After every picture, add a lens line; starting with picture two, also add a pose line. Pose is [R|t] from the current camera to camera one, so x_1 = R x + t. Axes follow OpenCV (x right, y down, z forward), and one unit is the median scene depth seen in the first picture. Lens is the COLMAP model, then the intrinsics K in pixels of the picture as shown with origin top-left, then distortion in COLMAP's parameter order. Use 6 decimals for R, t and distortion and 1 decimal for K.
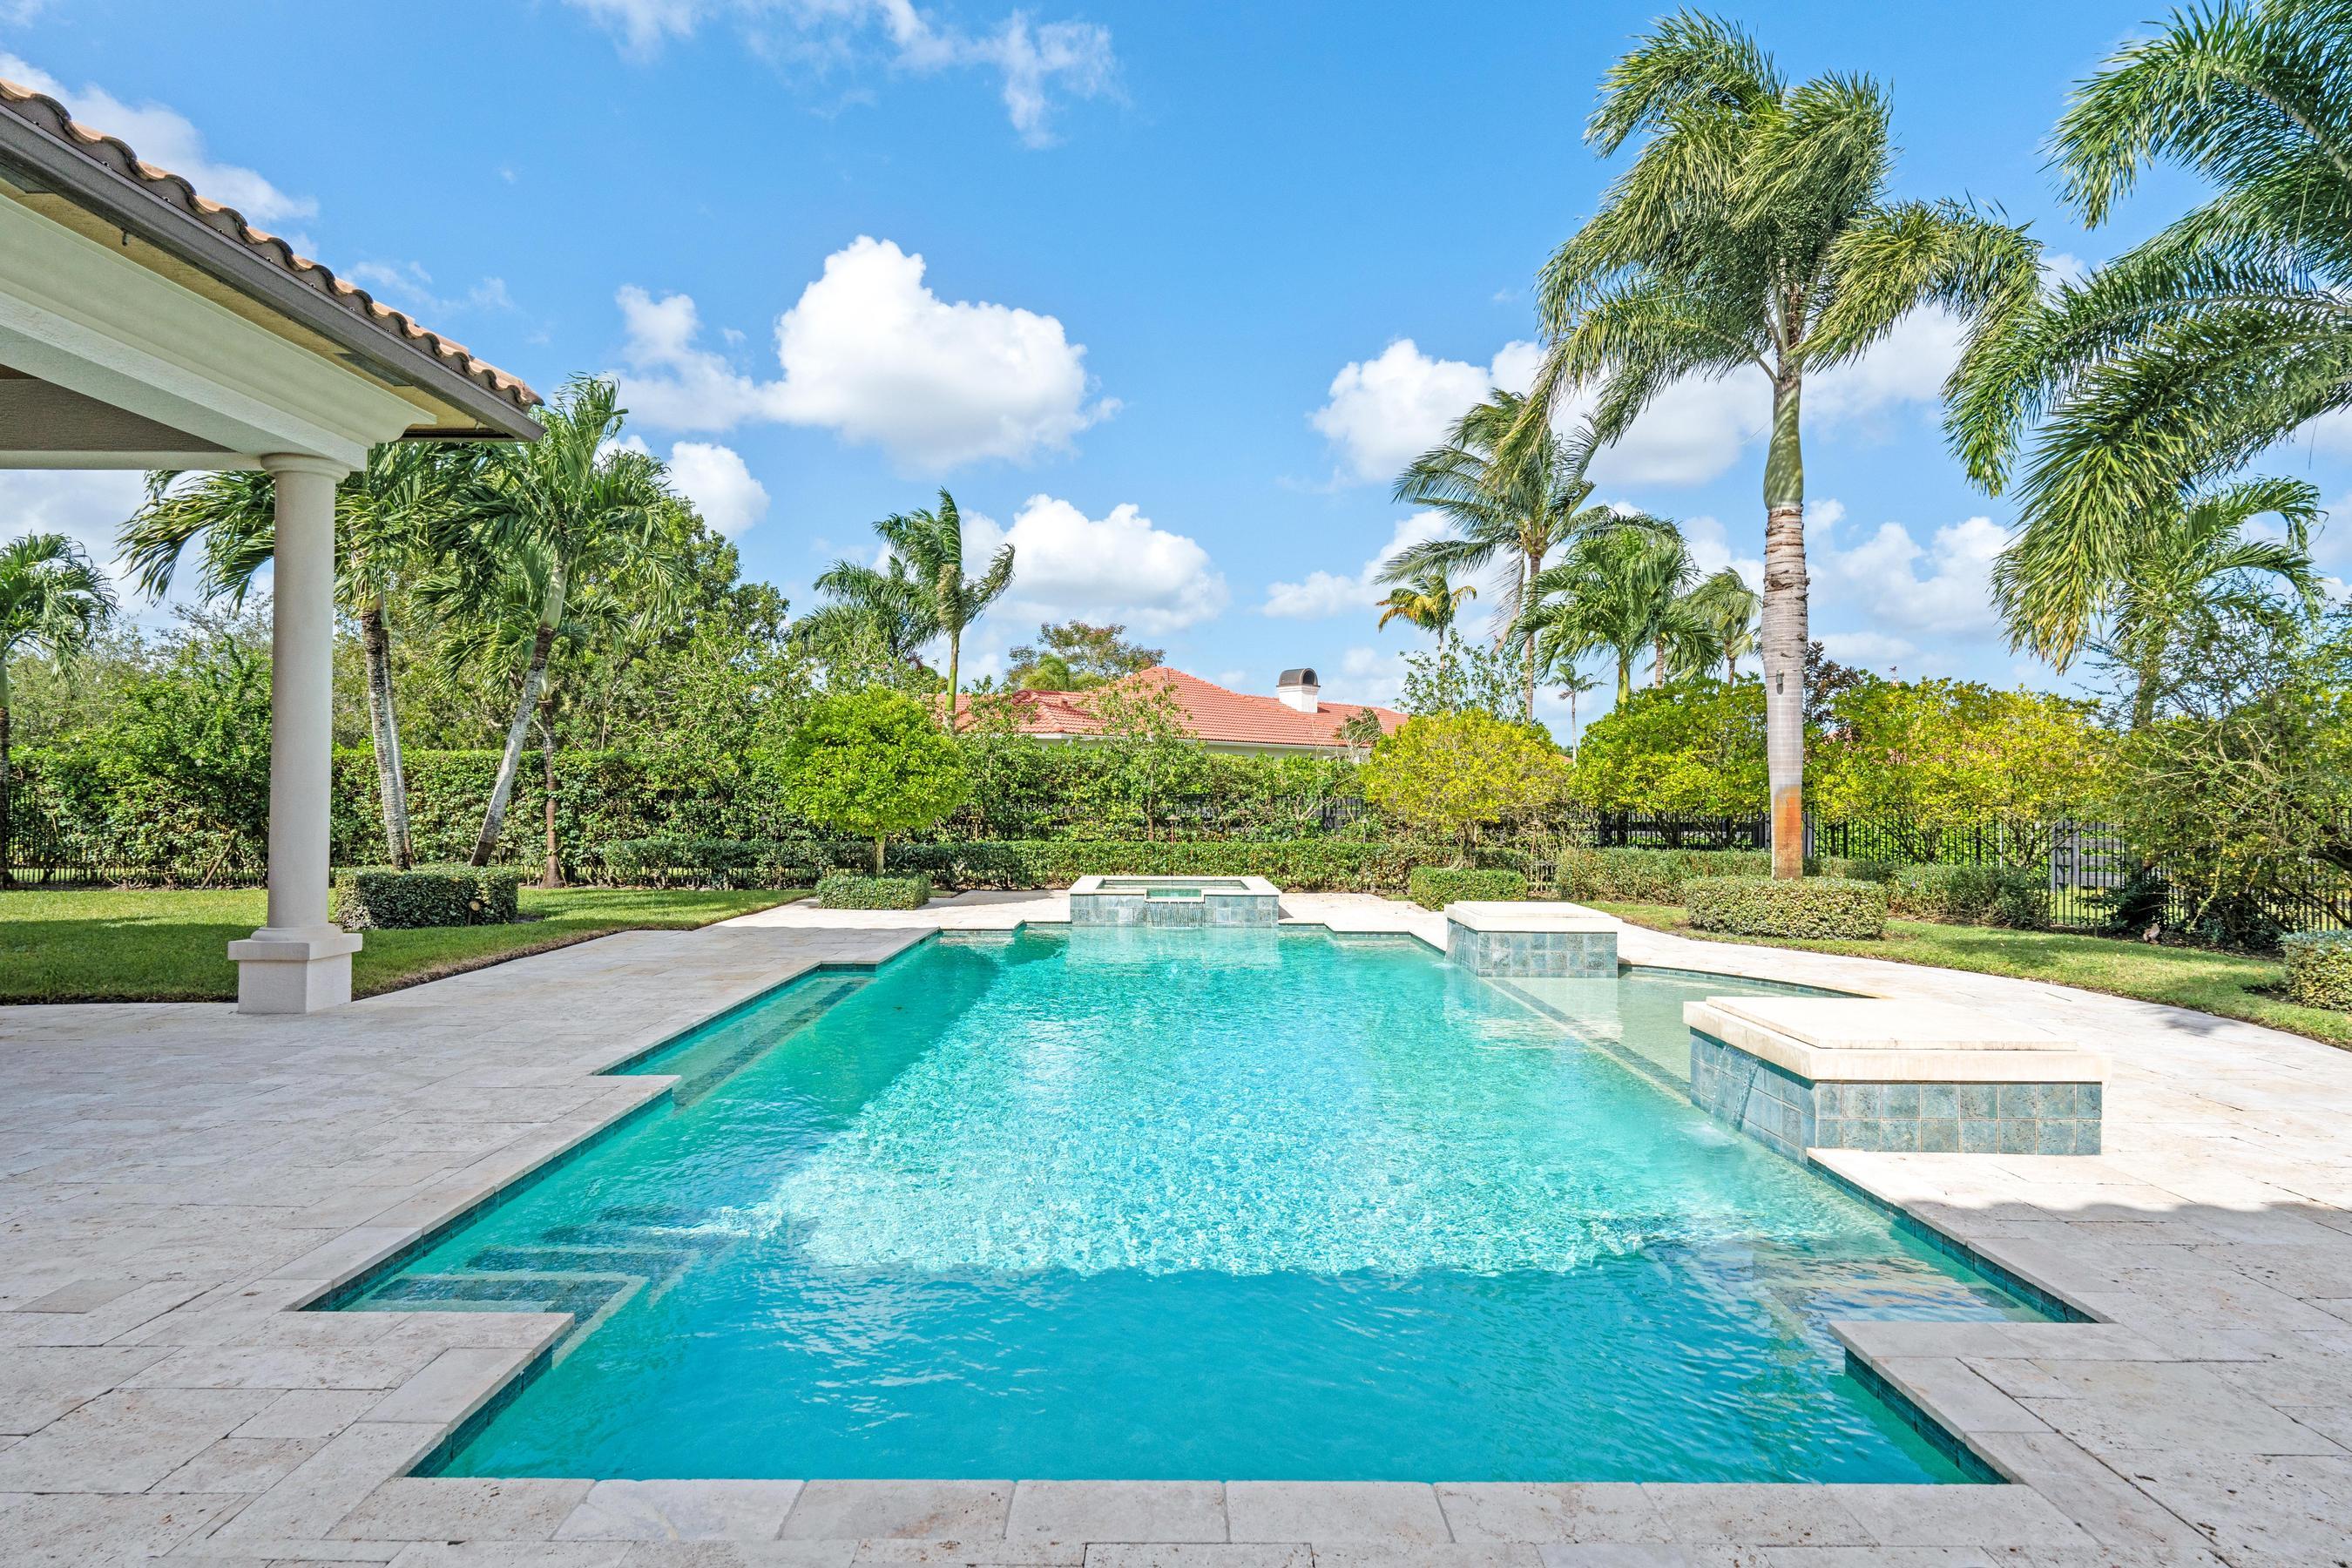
lens RADIAL K [[1244.3, 0, 1177.0], [0, 1244.3, 779.5], [0, 0, 1]] dist [-0.001218, 0.000413]
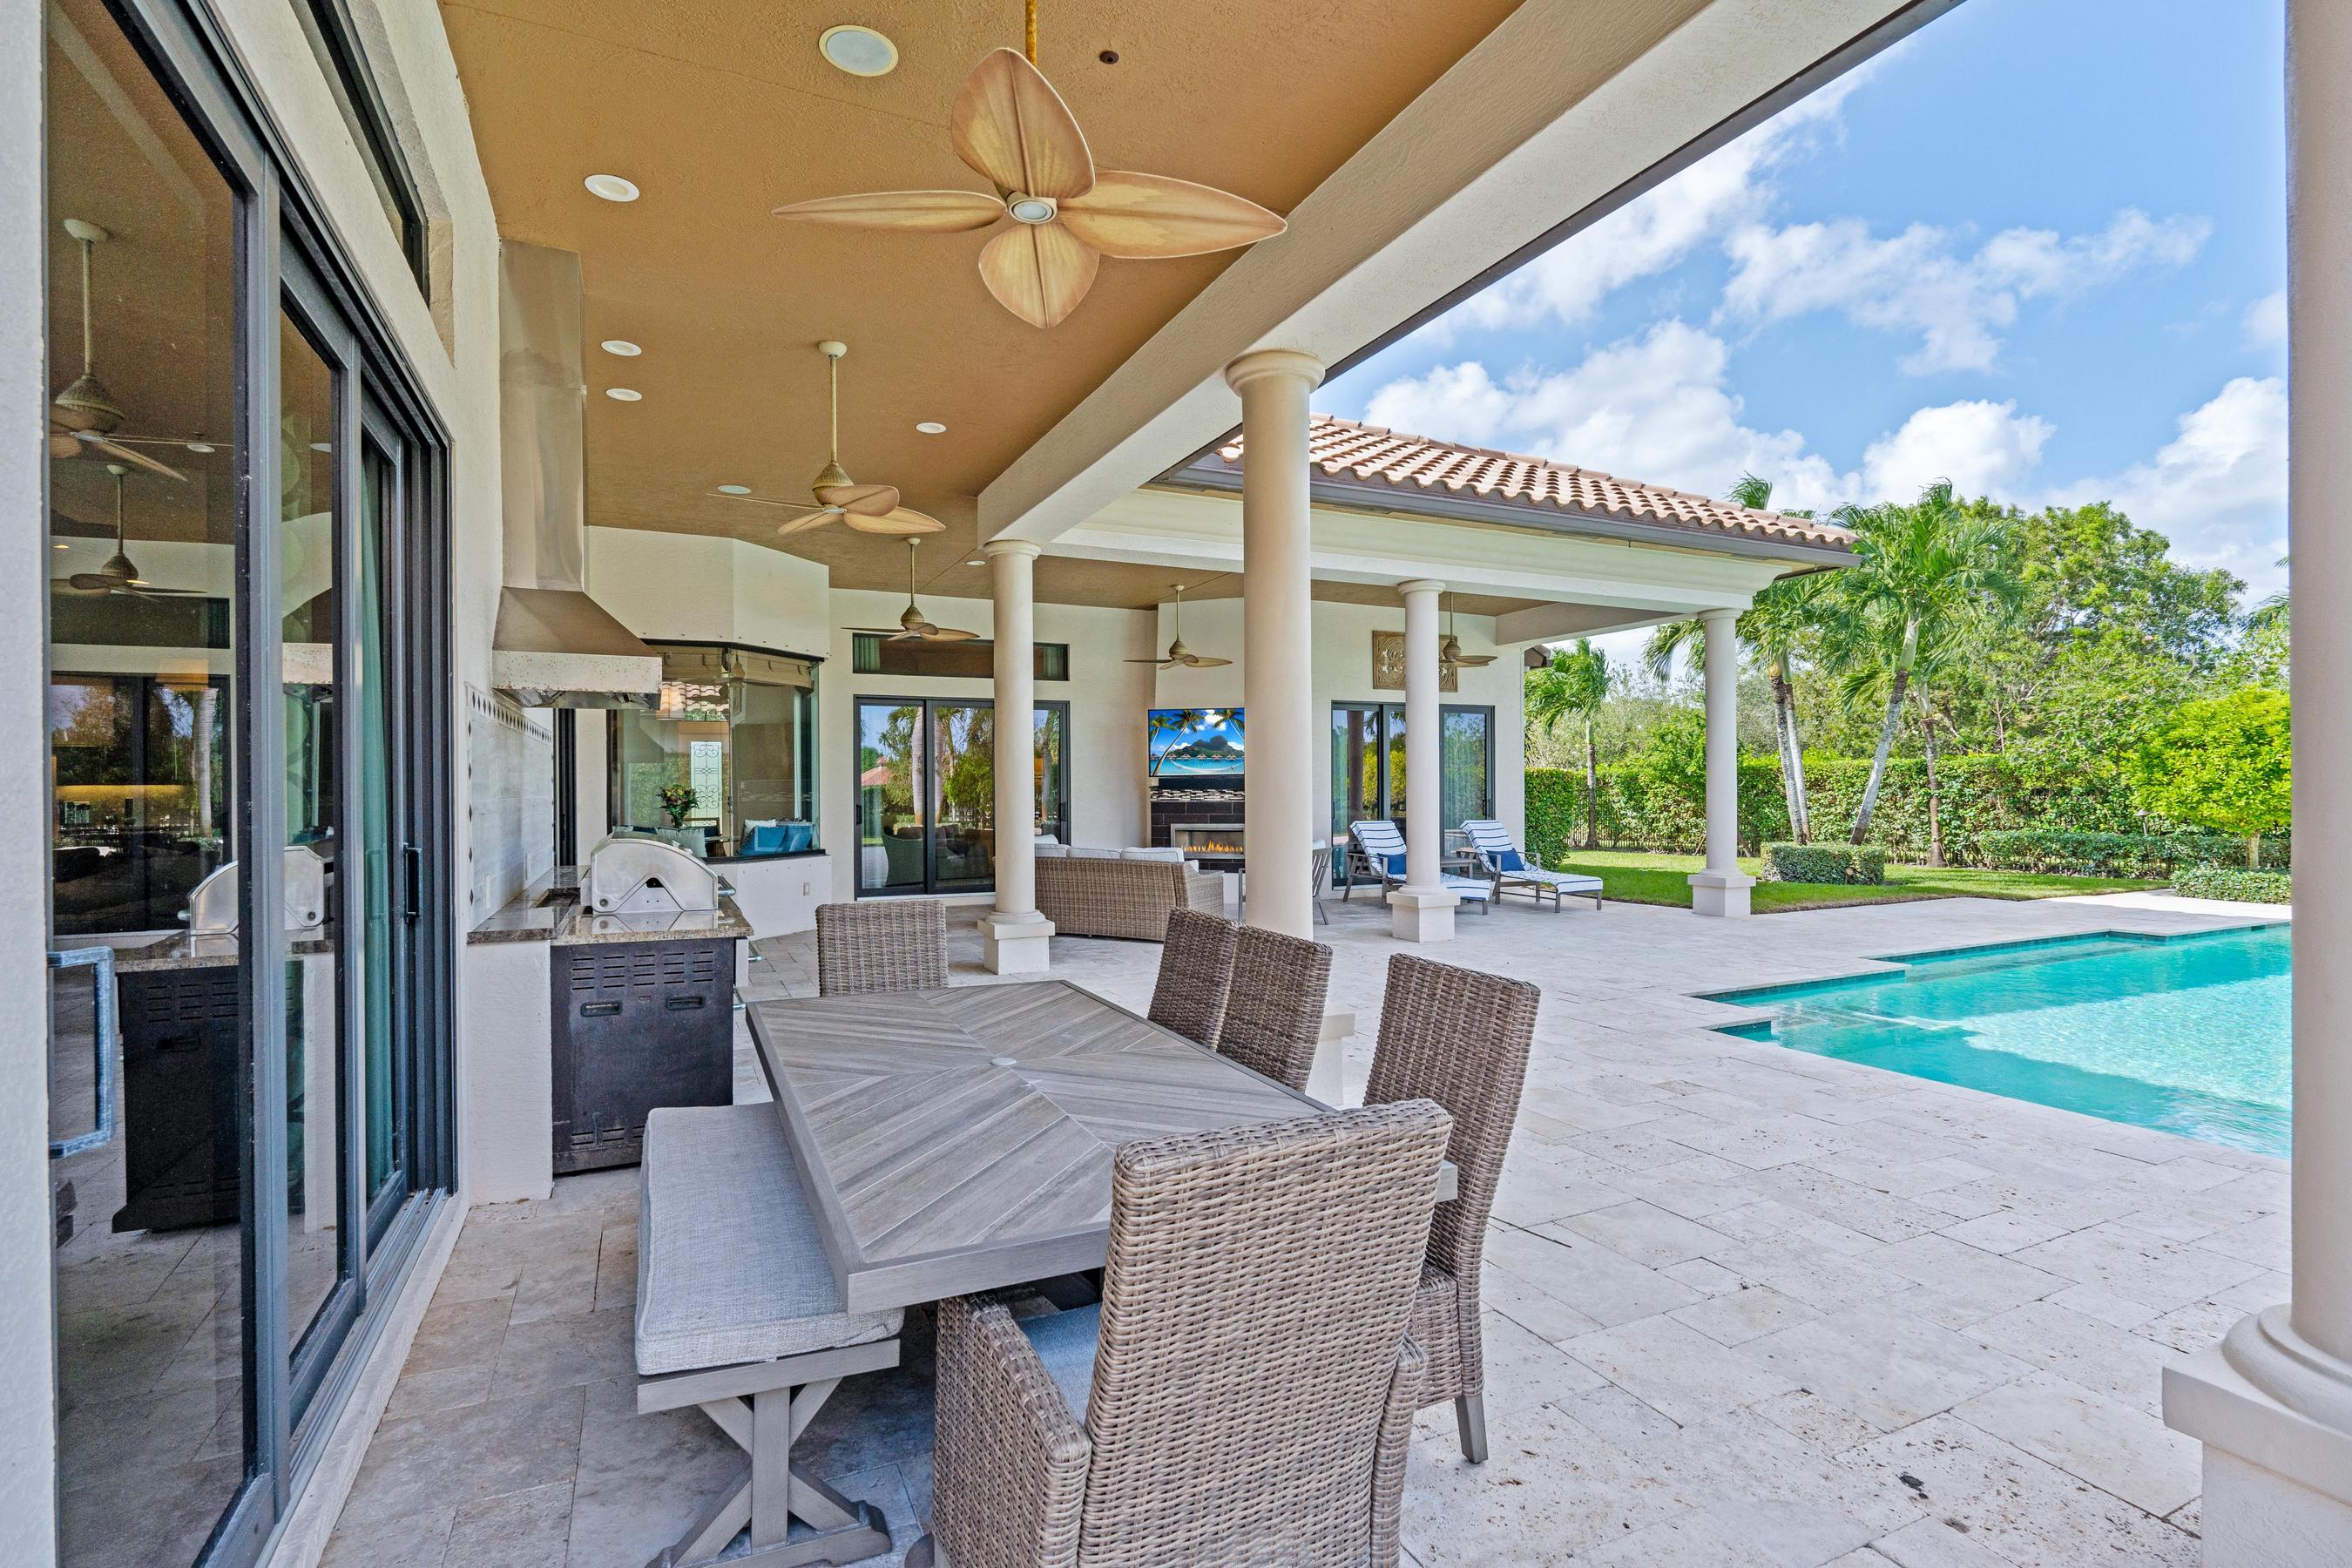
lens RADIAL K [[1099.9, 0, 1173.5], [0, 1099.9, 784.5], [0, 0, 1]] dist [-0.006085, -0.000570]
pose [[0.433628, -0.012445, -0.901006, 0.170994], [0.018219, 0.999821, -0.005042, -0.005204], [0.900908, -0.014229, 0.433777, -0.180075]]
